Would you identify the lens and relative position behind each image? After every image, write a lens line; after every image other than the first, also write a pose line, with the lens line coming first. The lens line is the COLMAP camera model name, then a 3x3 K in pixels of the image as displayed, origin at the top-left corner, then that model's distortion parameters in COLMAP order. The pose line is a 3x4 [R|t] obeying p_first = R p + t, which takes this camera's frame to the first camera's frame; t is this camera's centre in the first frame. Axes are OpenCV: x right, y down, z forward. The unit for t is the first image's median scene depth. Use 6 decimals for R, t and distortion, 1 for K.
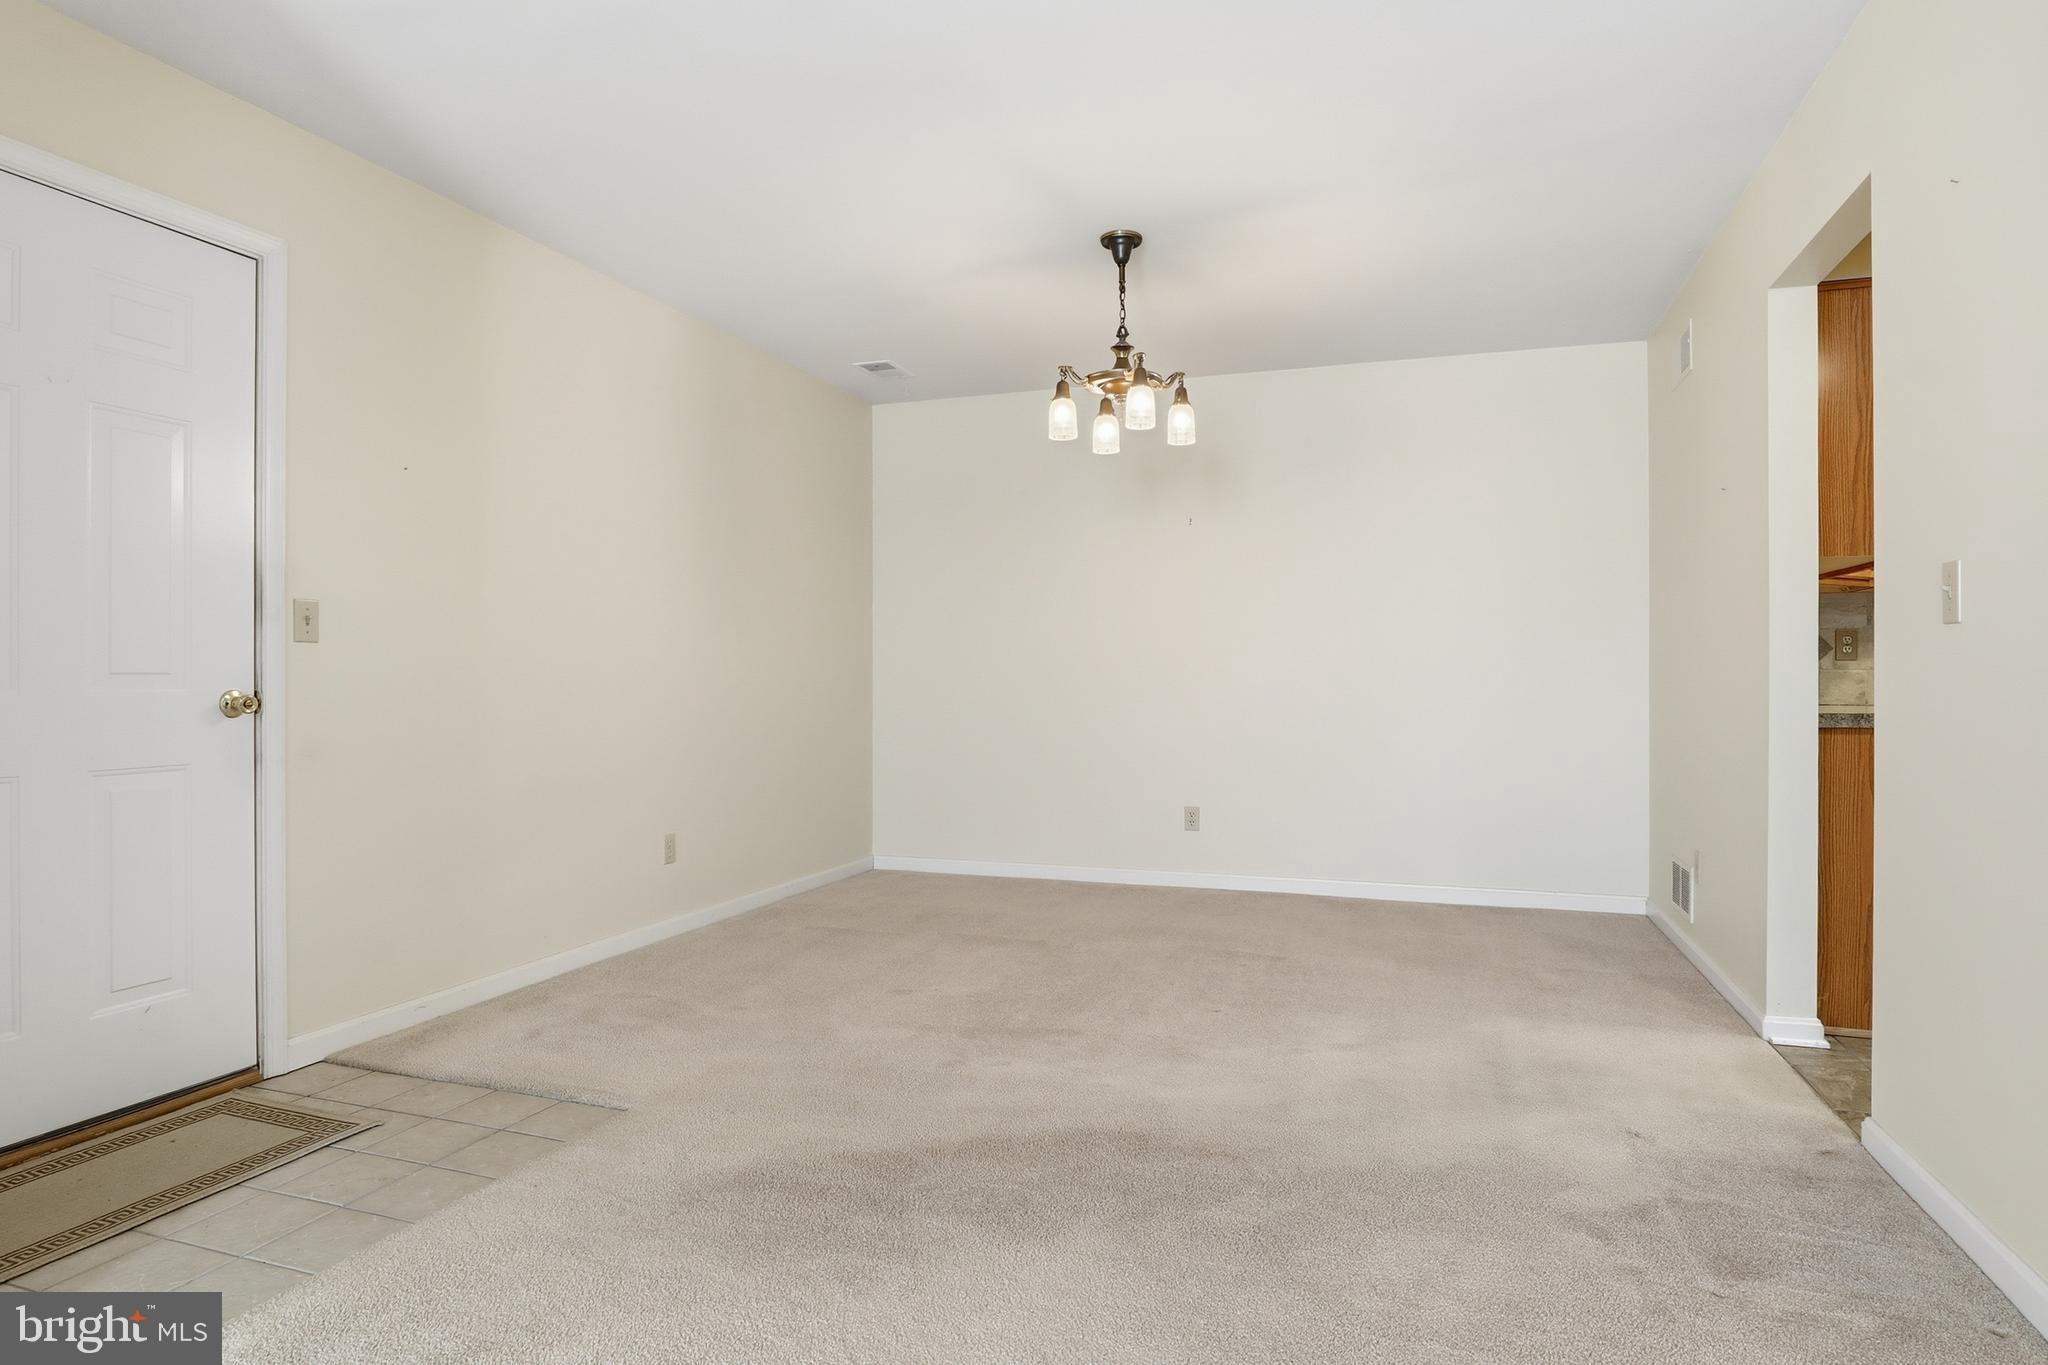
lens RADIAL K [[1147.2, 0, 1023.7], [0, 1147.2, 684.6], [0, 0, 1]] dist [-0.004304, -0.000162]
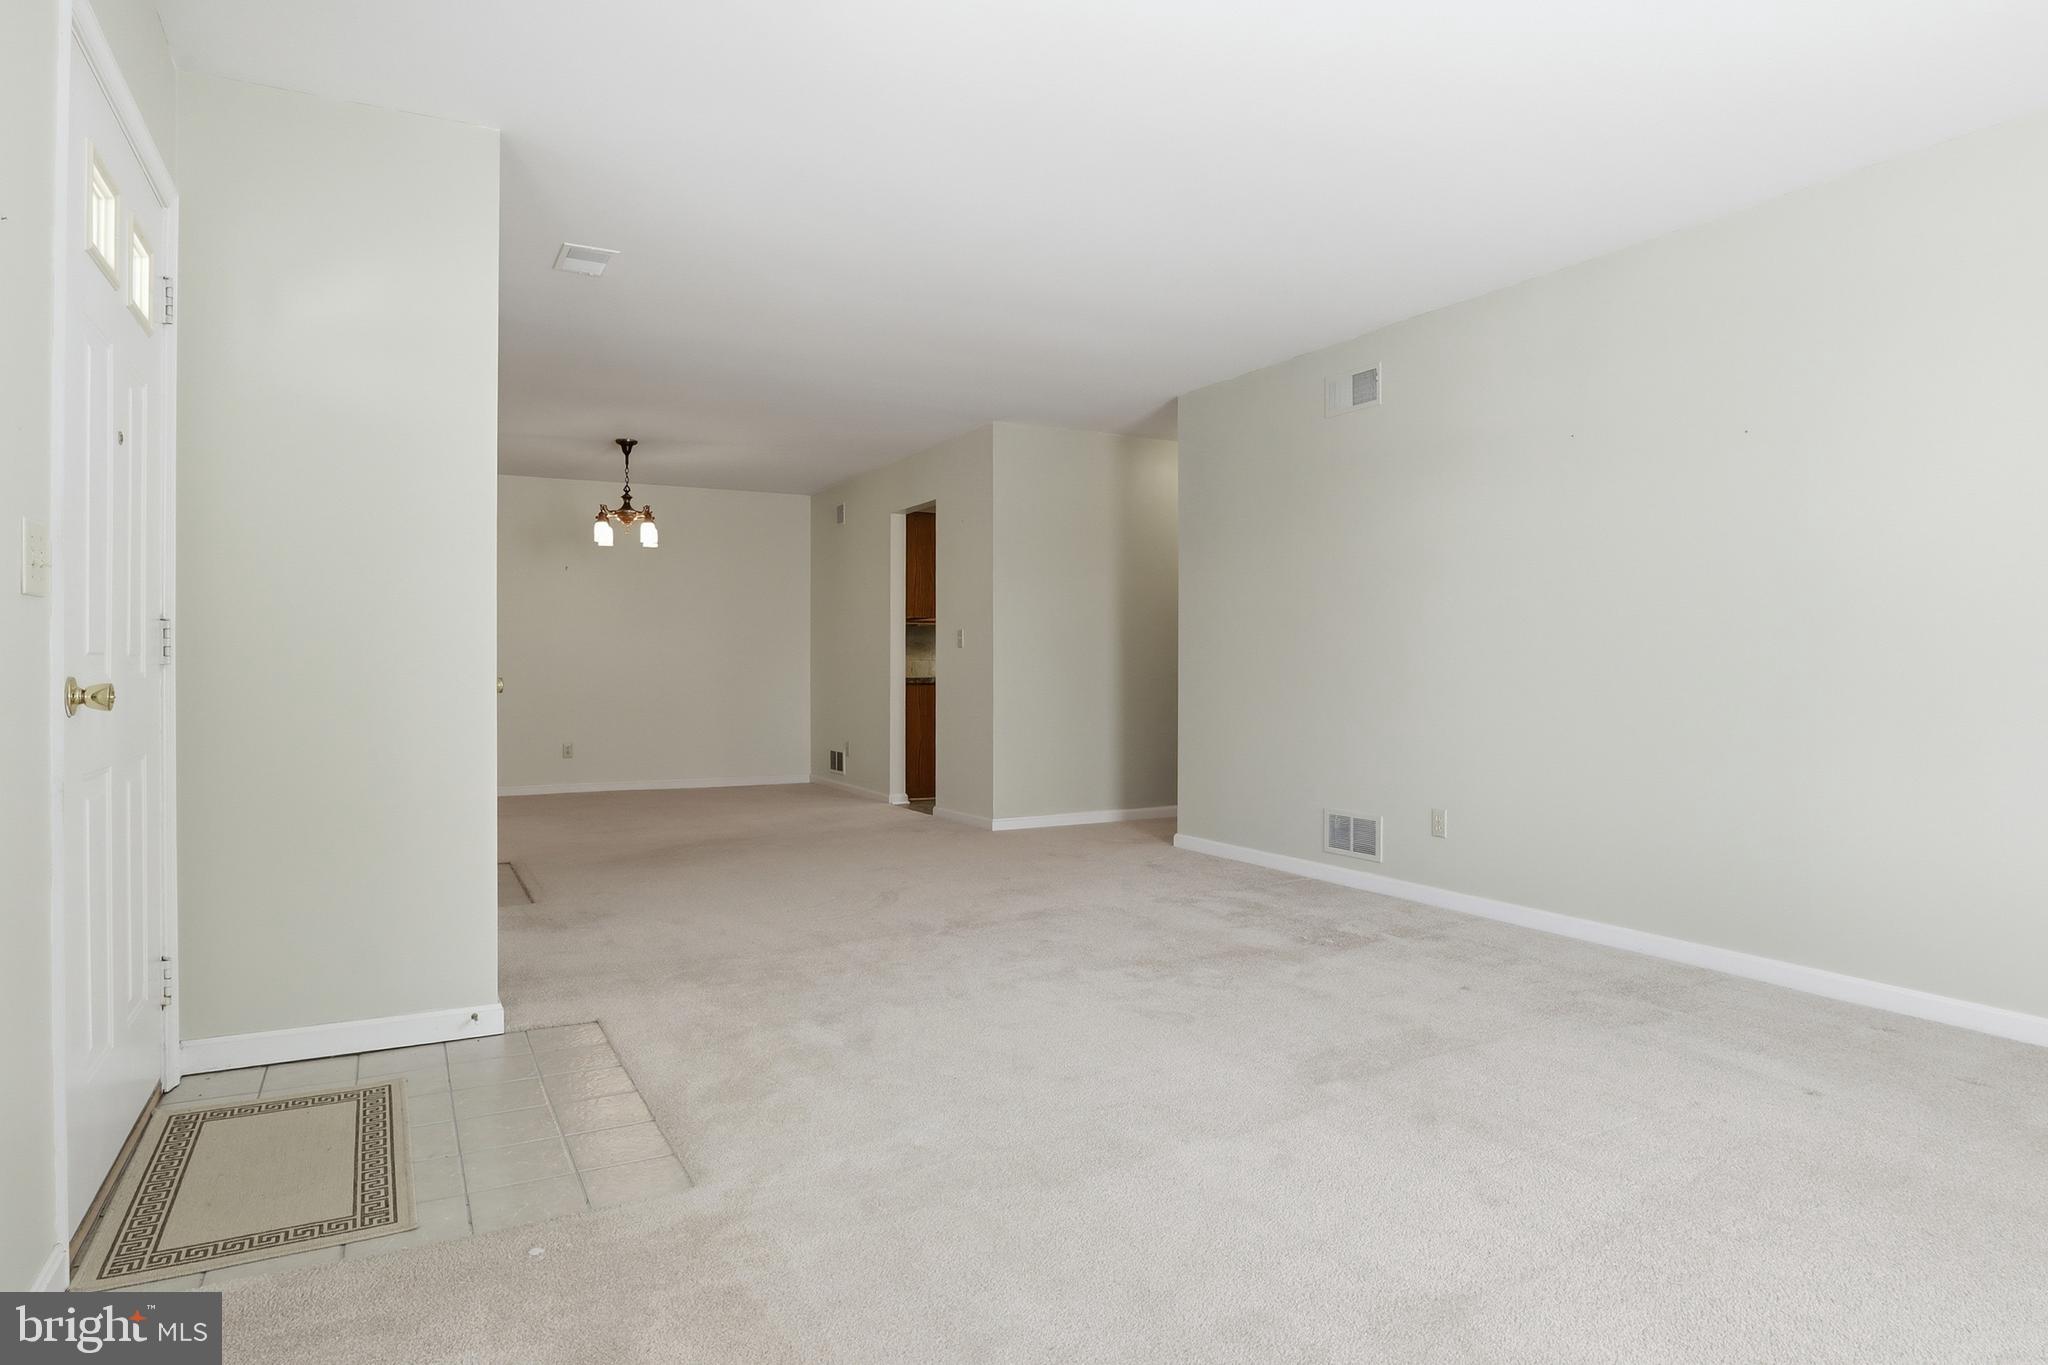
lens RADIAL K [[1147.2, 0, 1024.4], [0, 1147.2, 673.3], [0, 0, 1]] dist [-0.004304, -0.000162]
pose [[0.672653, -0.014849, 0.739809, -0.909614], [0.006168, 0.999876, 0.014461, -0.017553], [-0.739932, -0.005164, 0.672662, -0.818871]]
